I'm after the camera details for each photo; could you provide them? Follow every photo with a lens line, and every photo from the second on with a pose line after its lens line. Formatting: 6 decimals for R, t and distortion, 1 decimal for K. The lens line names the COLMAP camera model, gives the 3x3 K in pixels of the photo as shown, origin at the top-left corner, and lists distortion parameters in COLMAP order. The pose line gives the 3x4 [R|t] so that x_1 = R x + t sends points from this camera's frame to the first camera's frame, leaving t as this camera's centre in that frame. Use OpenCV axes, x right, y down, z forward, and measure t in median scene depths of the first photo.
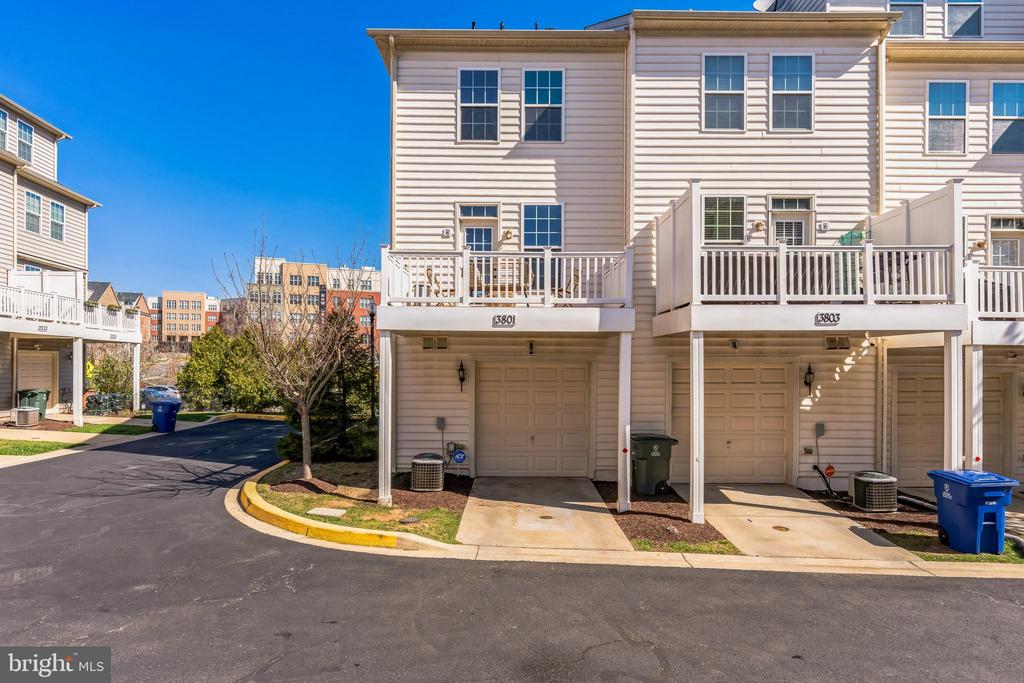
lens RADIAL K [[614.2, 0, 508.8], [0, 614.2, 365.0], [0, 0, 1]] dist [0.004236, -0.006712]
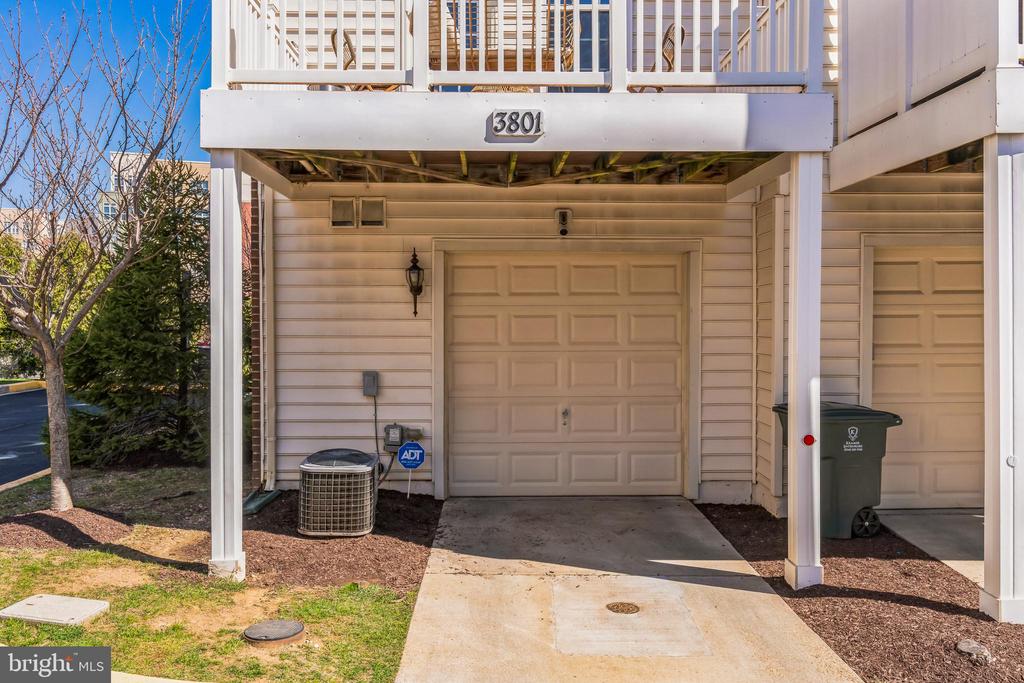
lens RADIAL K [[833.1, 0, 508.5], [0, 833.1, 336.5], [0, 0, 1]] dist [0.007049, 0.004982]
pose [[0.999710, -0.006051, 0.023291, -0.021273], [0.005620, 0.999813, 0.018509, 0.048887], [-0.023398, -0.018373, 0.999557, 0.373643]]
